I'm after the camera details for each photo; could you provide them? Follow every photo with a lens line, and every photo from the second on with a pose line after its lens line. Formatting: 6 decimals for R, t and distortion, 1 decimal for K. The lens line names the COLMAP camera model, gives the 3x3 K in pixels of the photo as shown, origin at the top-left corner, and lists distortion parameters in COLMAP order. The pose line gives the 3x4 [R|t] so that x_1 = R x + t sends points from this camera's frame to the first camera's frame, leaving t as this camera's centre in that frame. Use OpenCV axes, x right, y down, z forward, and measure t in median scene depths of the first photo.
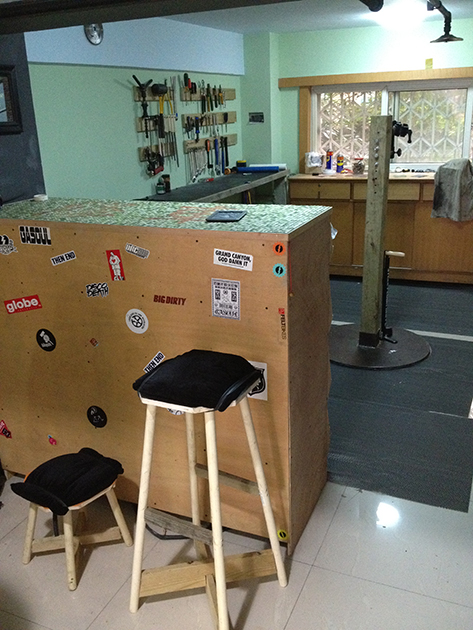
lens RADIAL K [[583.7, 0, 236.5], [0, 583.7, 315.0], [0, 0, 1]] dist [0.010158, -0.003112]
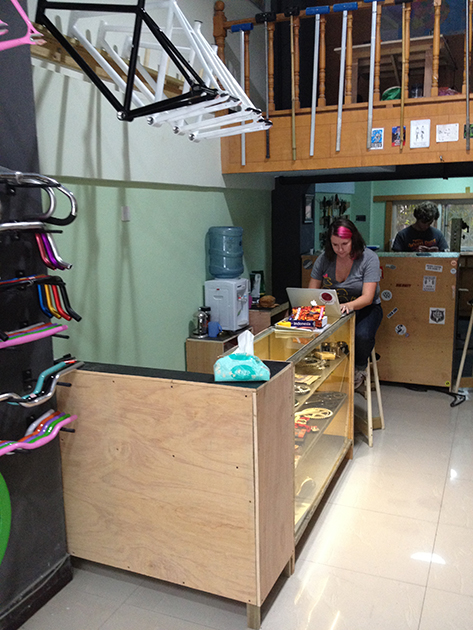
lens RADIAL K [[583.7, 0, 236.5], [0, 583.7, 315.0], [0, 0, 1]] dist [0.010158, -0.003112]
pose [[0.999847, 0.011905, 0.012825, -0.372725], [-0.009666, 0.986693, -0.162304, 0.222905], [-0.014587, 0.162155, 0.986657, -0.635774]]
